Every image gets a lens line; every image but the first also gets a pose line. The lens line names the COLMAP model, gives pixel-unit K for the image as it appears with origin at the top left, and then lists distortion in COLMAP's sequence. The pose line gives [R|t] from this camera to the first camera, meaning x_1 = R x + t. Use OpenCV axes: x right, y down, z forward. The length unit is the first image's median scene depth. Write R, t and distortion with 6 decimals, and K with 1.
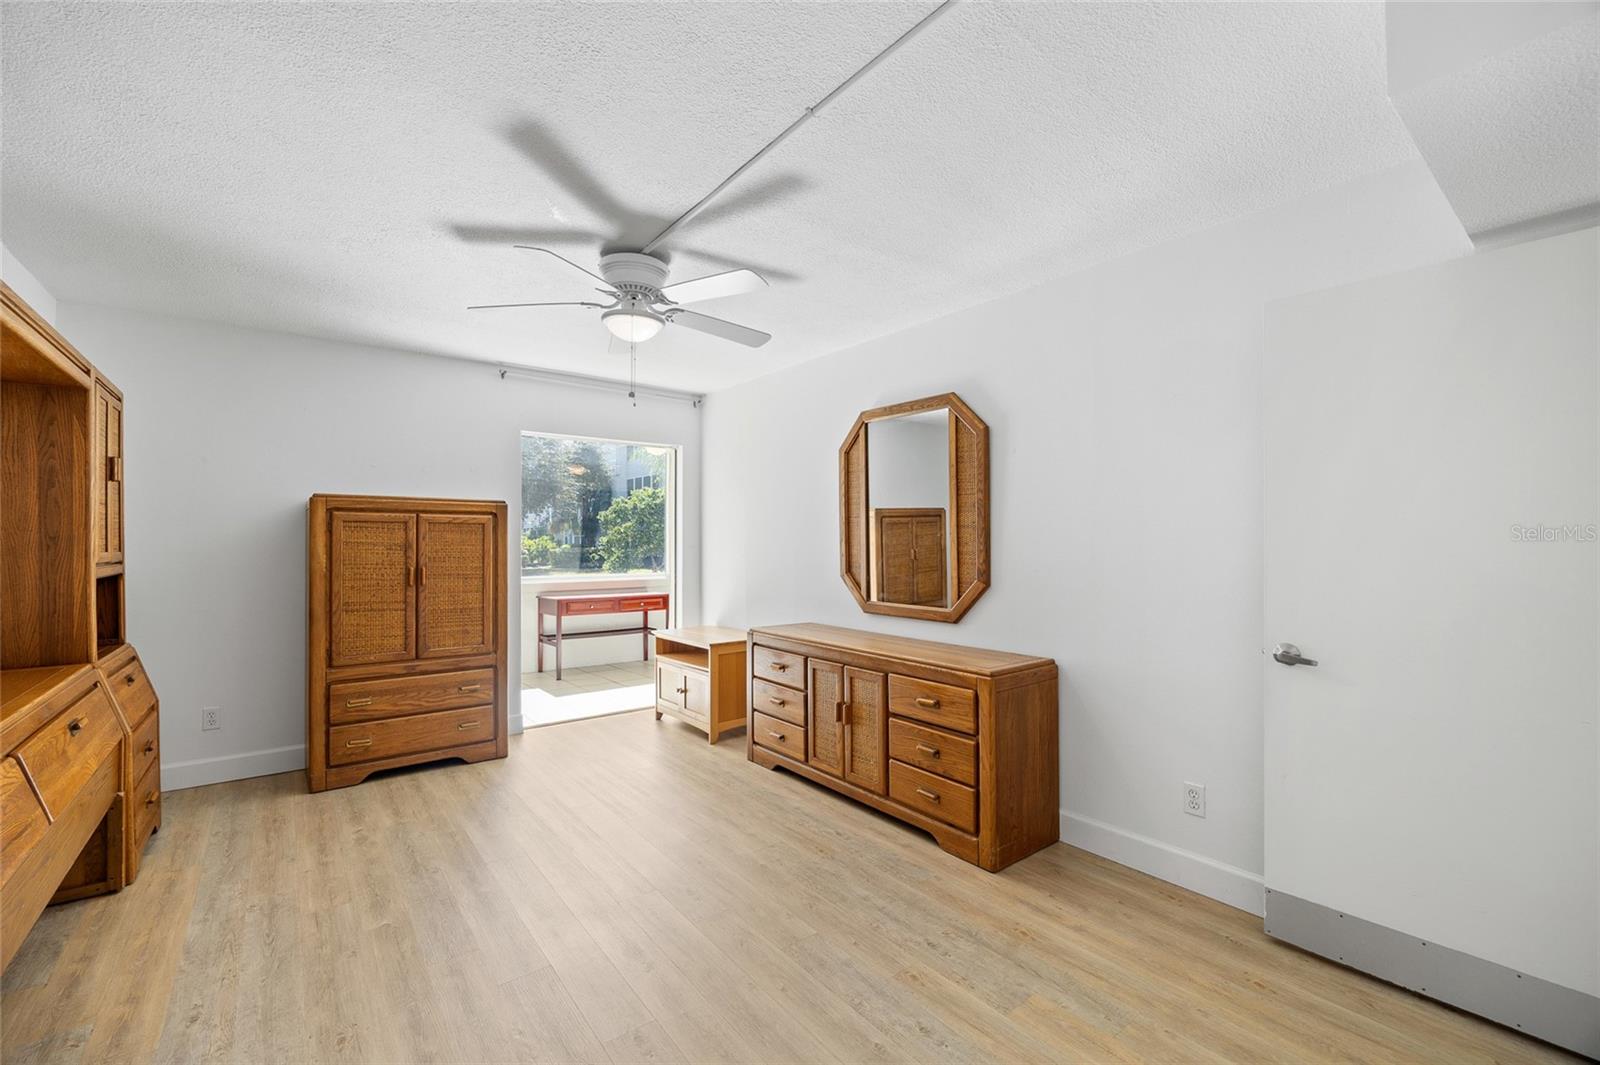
lens RADIAL K [[666.8, 0, 804.0], [0, 666.8, 538.9], [0, 0, 1]] dist [-0.000959, -0.000172]
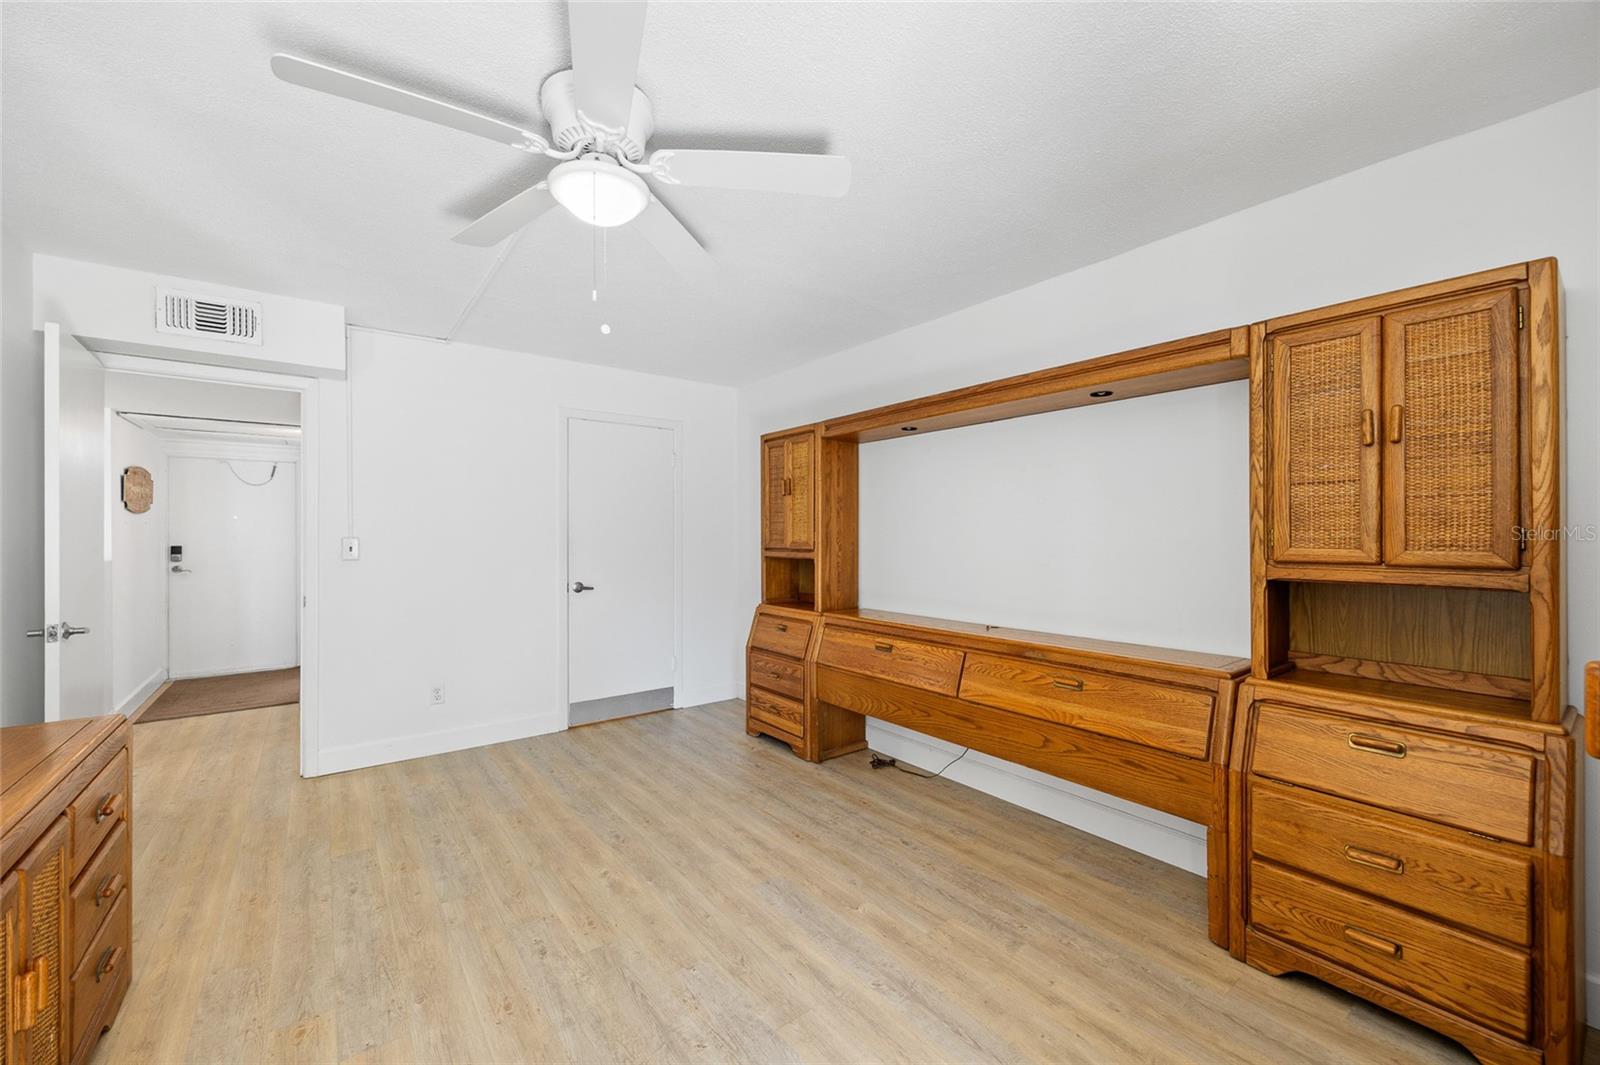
lens RADIAL K [[612.9, 0, 786.3], [0, 612.9, 529.7], [0, 0, 1]] dist [0.001218, 0.000098]
pose [[-0.999545, 0.006447, 0.029453, -0.526820], [0.006277, 0.999963, -0.005869, 0.007474], [-0.029489, -0.005681, -0.999549, 1.845988]]
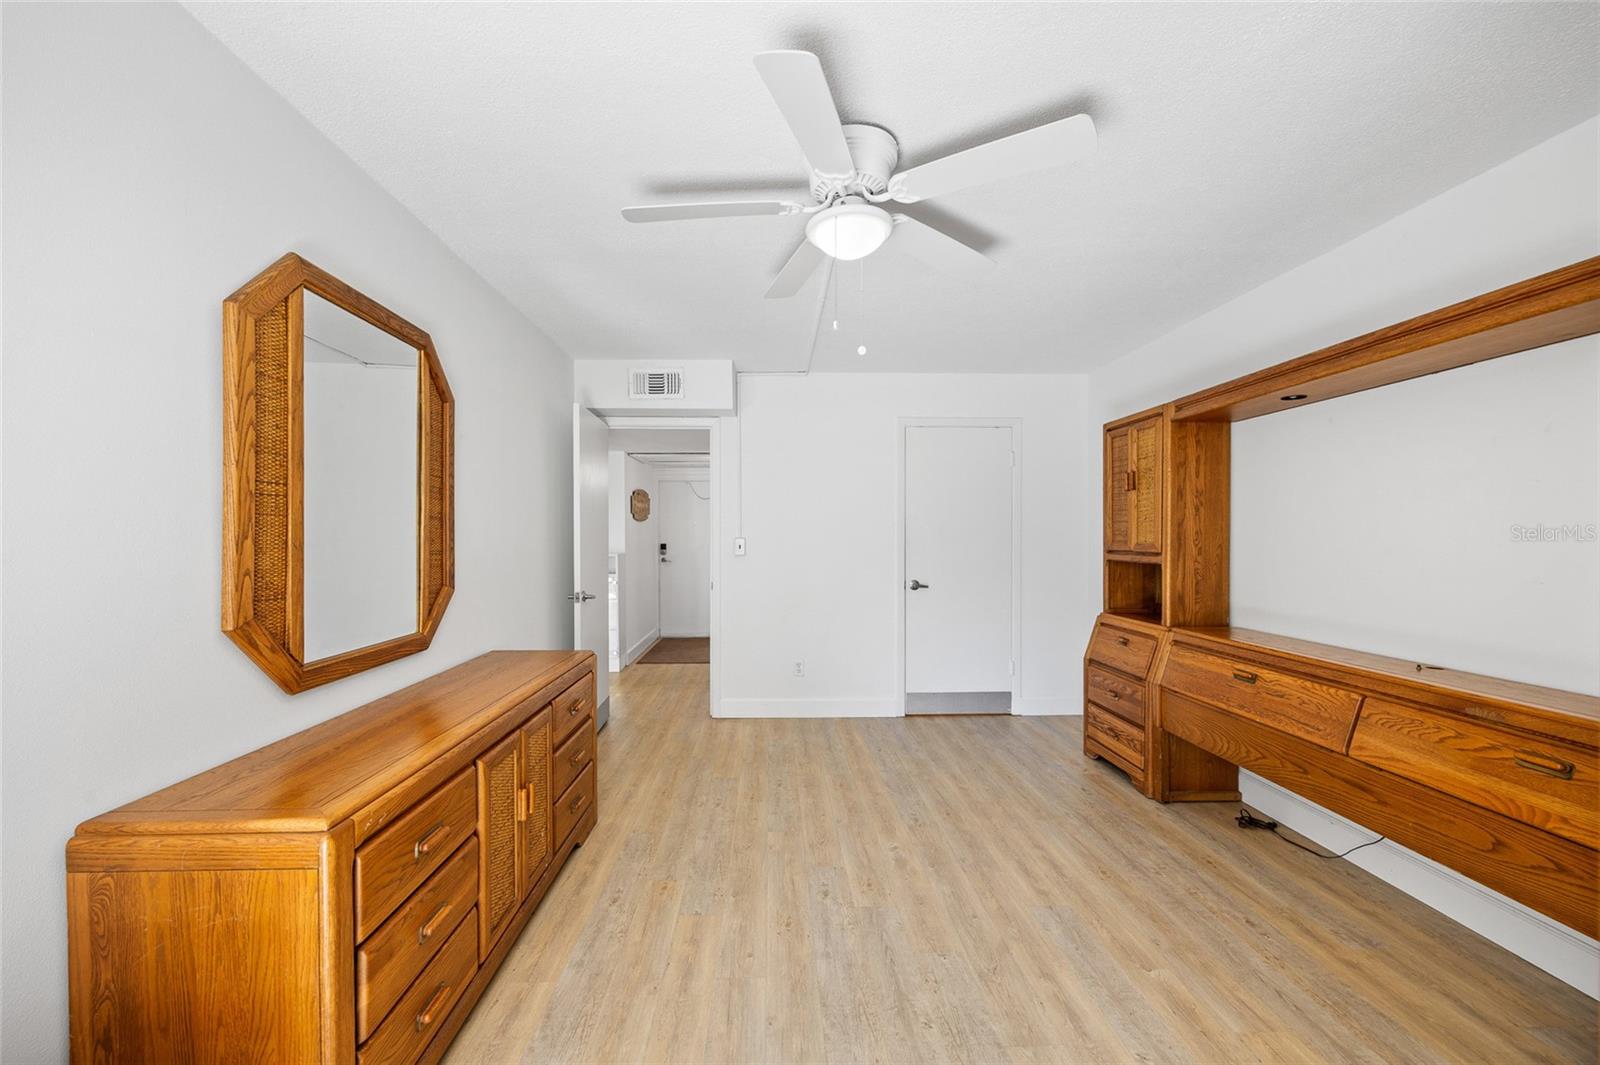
lens RADIAL K [[612.9, 0, 792.4], [0, 612.9, 535.8], [0, 0, 1]] dist [0.001218, 0.000098]
pose [[-0.801790, 0.006481, 0.597571, -0.702688], [0.006848, 0.999975, -0.001657, 0.008645], [-0.597567, 0.002763, -0.801815, 1.828622]]
